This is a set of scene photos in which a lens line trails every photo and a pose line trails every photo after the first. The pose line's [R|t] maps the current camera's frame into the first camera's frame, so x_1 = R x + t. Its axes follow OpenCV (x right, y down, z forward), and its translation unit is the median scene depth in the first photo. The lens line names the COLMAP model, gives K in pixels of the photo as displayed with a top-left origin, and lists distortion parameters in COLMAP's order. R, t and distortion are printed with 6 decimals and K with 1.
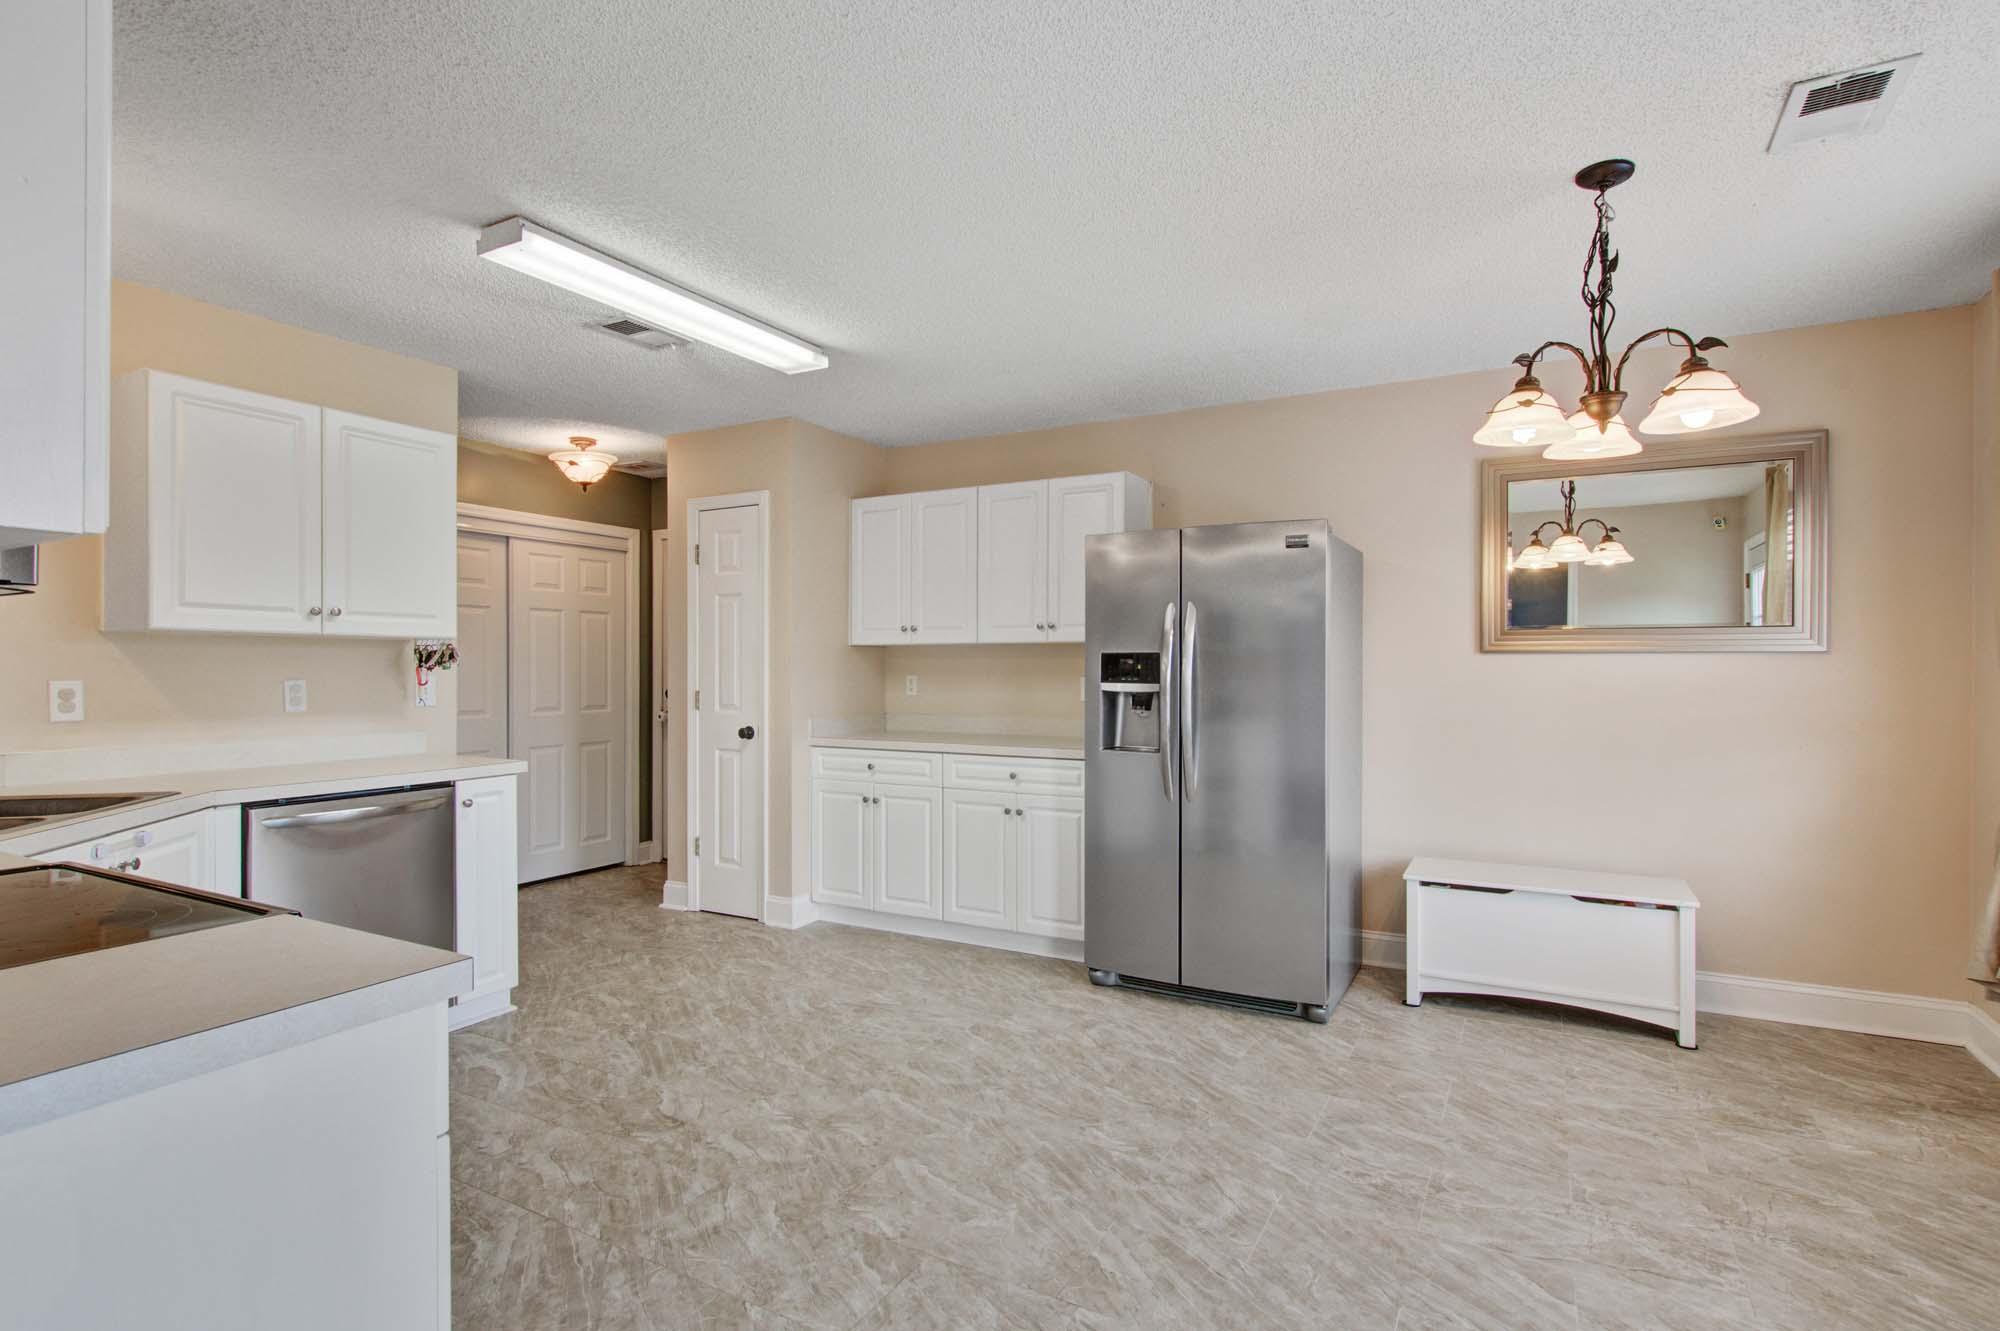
lens RADIAL K [[986.4, 0, 994.2], [0, 986.4, 671.1], [0, 0, 1]] dist [0.013011, -0.005153]
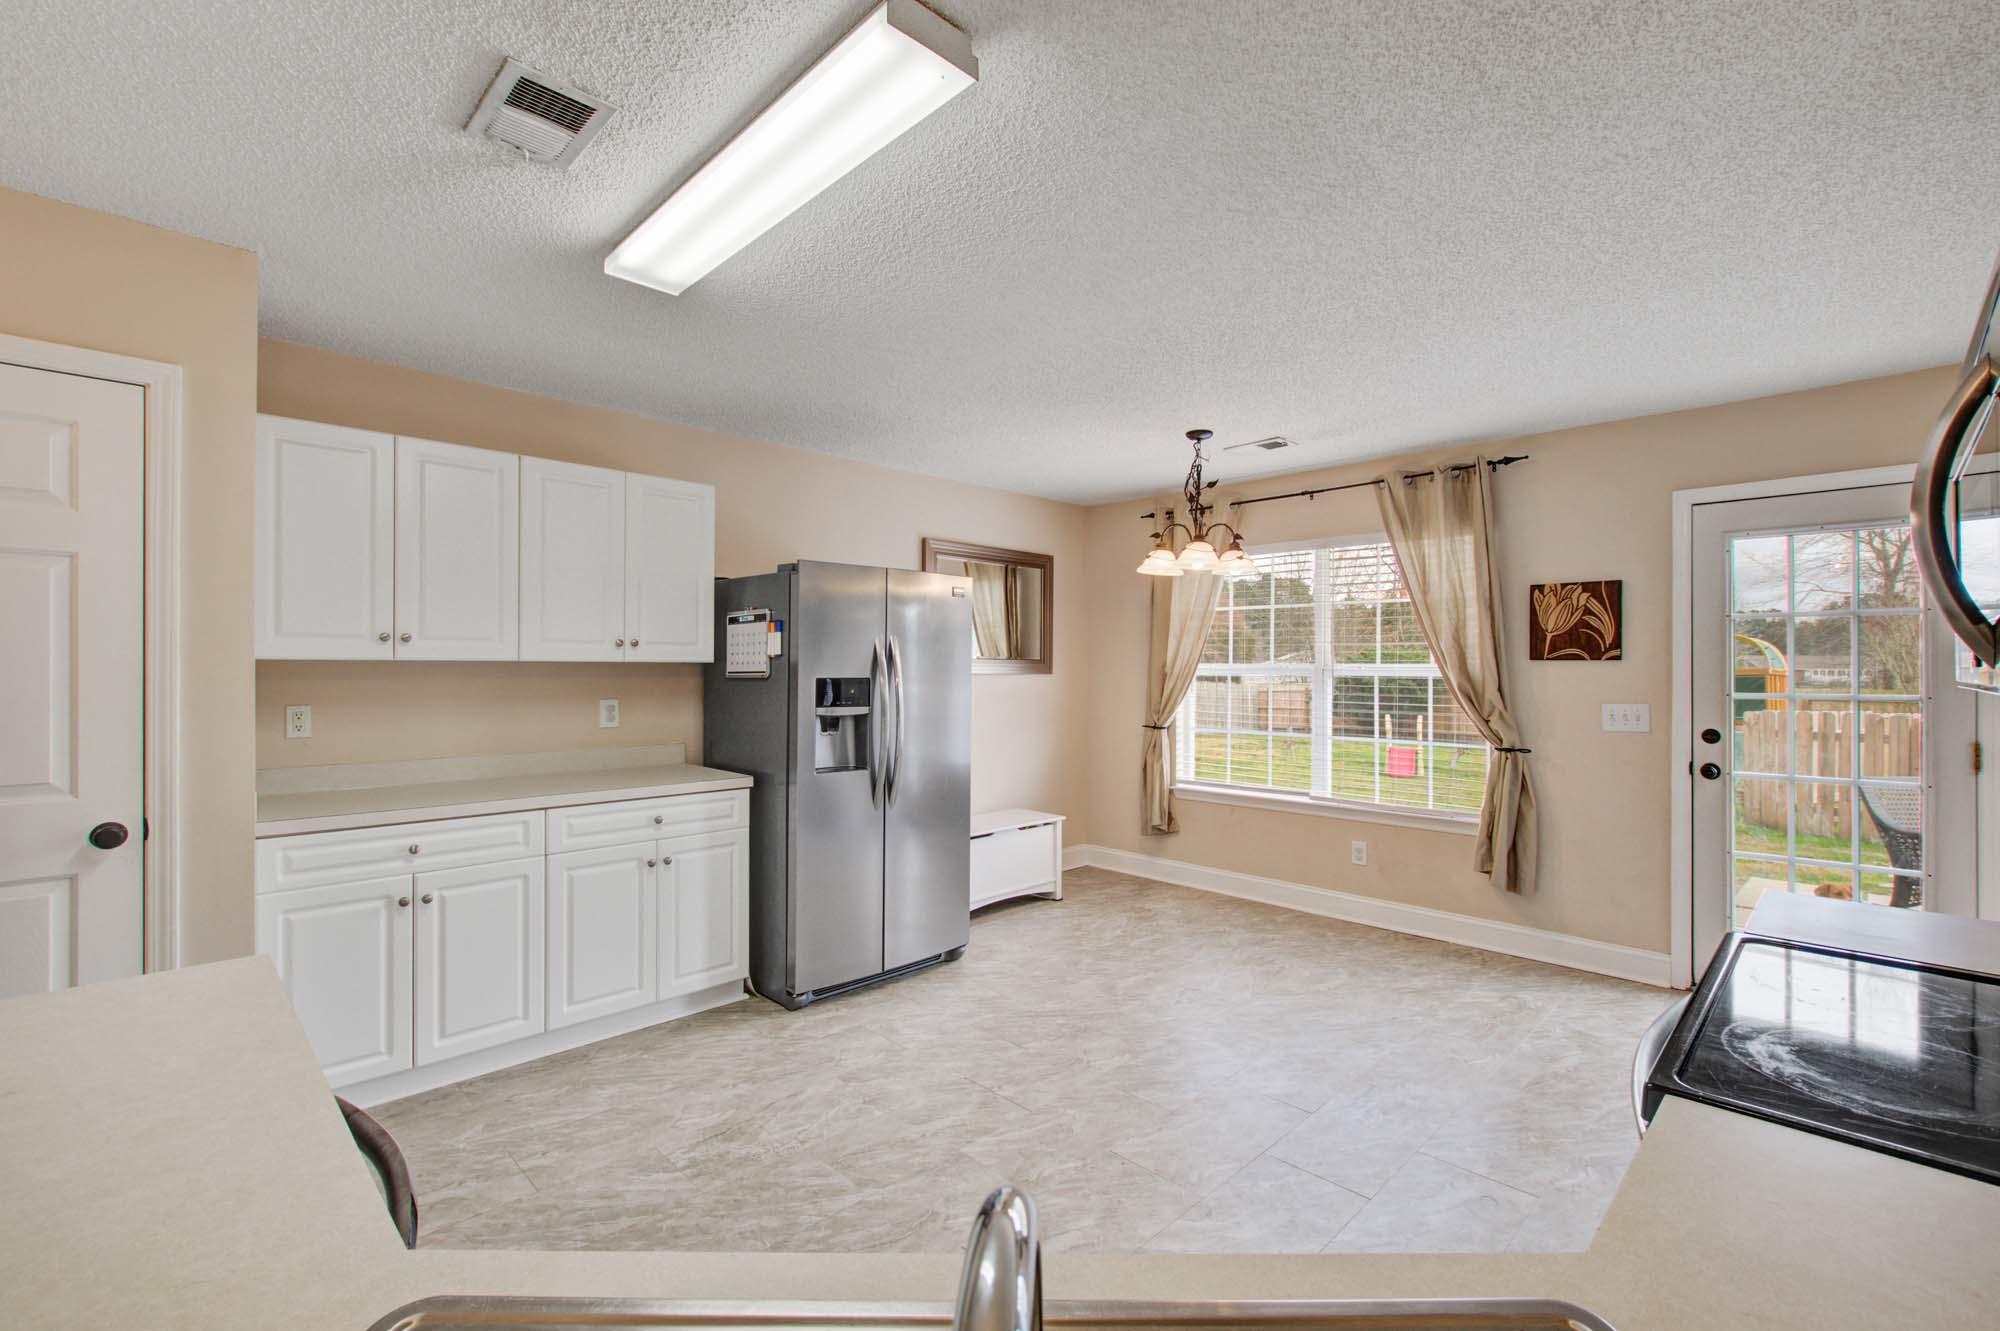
lens RADIAL K [[874.8, 0, 1021.7], [0, 874.8, 669.0], [0, 0, 1]] dist [0.001401, 0.000098]
pose [[0.261342, -0.001196, 0.965246, -0.824374], [-0.002102, 0.999996, 0.001808, -0.034804], [-0.965244, -0.002502, 0.261339, 0.655324]]
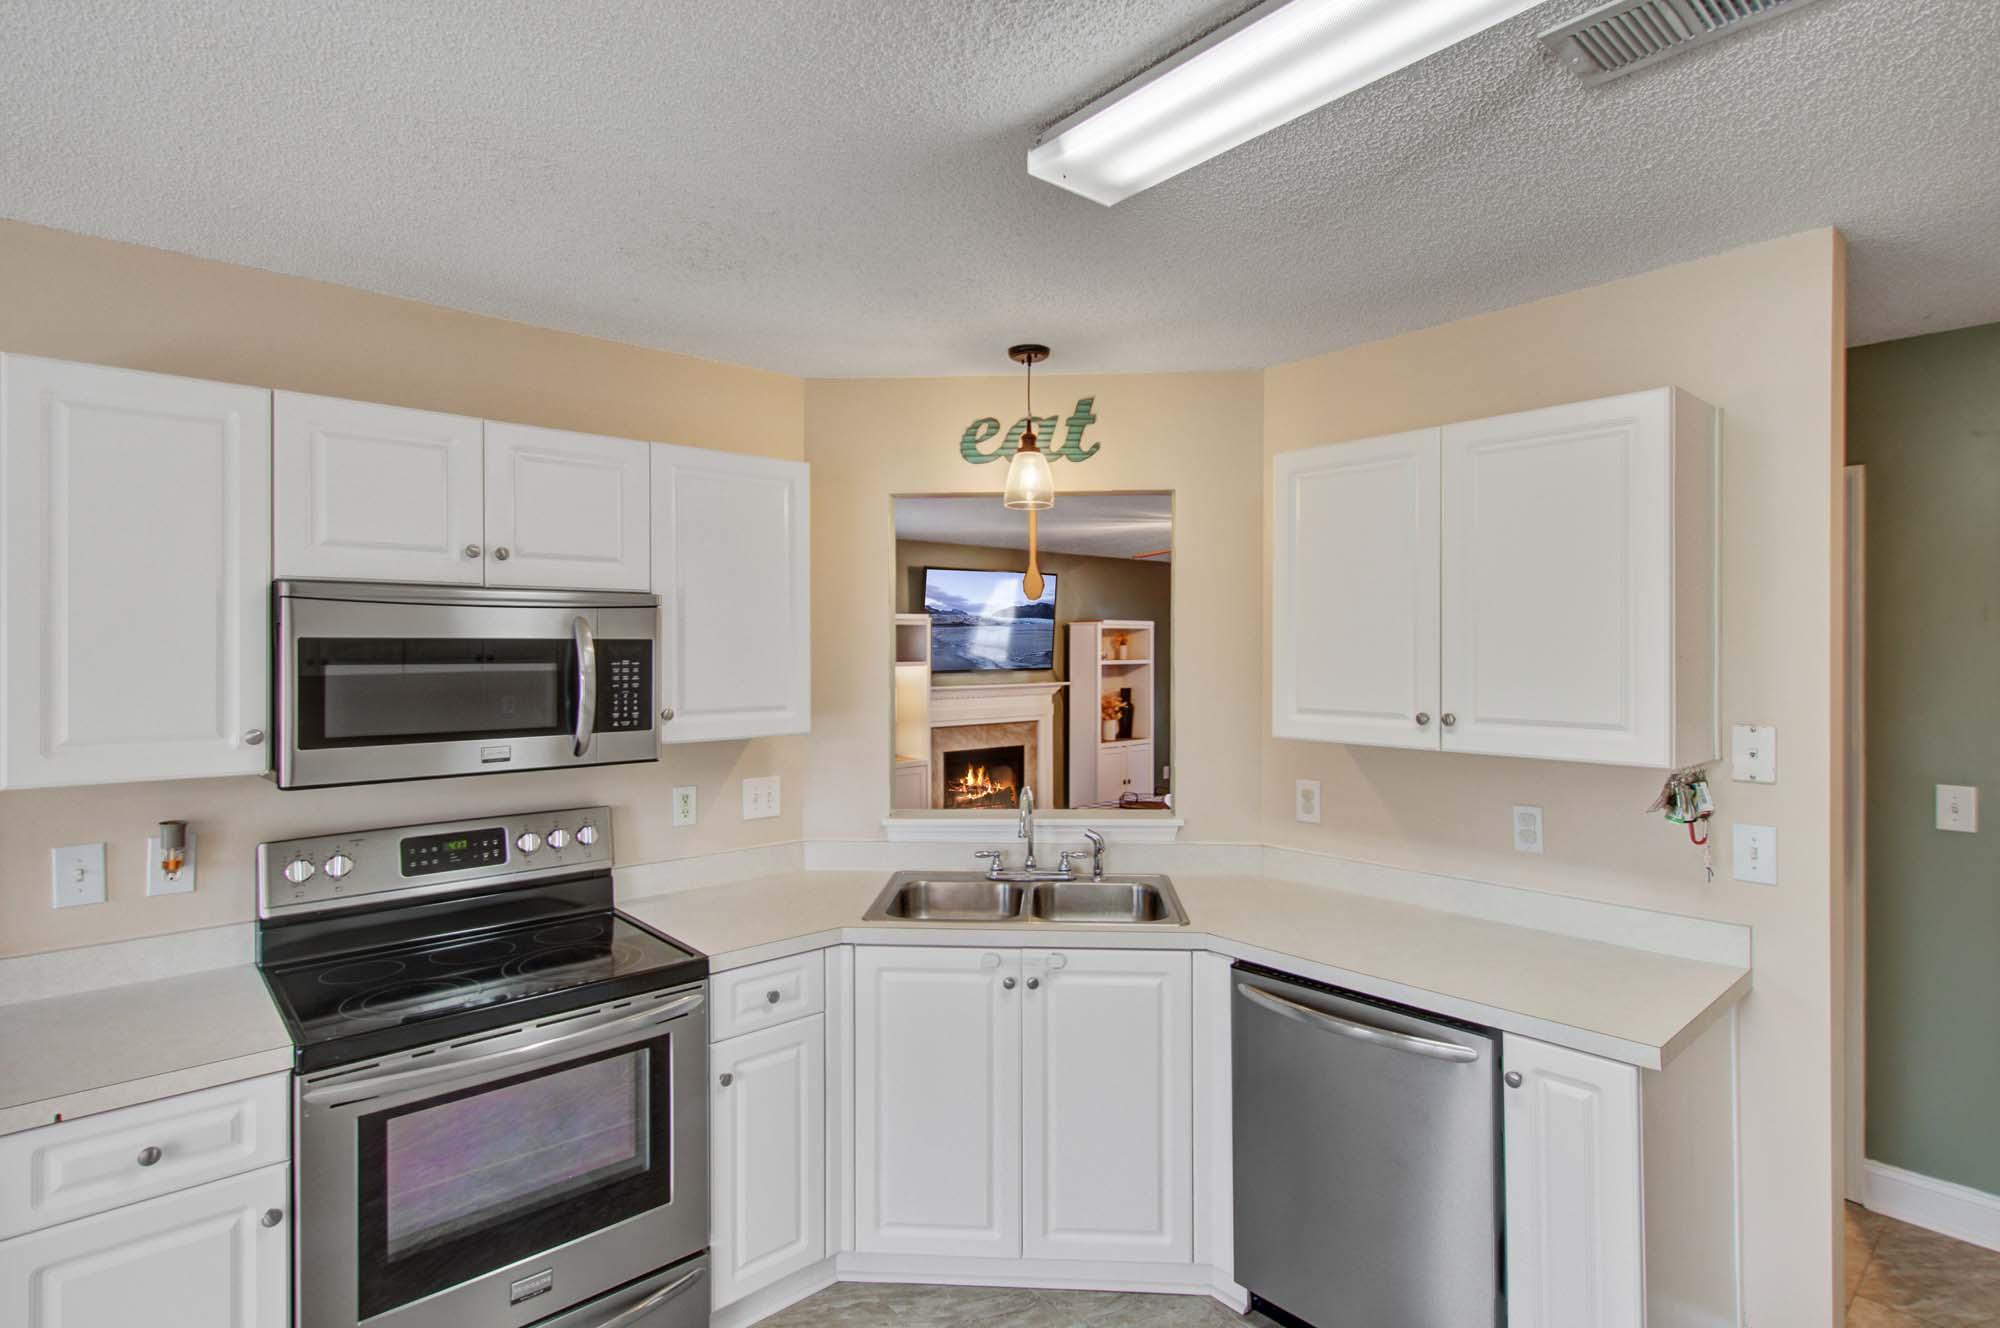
lens RADIAL K [[986.4, 0, 997.0], [0, 986.4, 654.2], [0, 0, 1]] dist [0.013011, -0.005153]
pose [[-0.336833, 0.005871, -0.941546, 0.087900], [0.003259, 0.999982, 0.005070, -0.112072], [0.941559, -0.001361, -0.336846, 0.952941]]
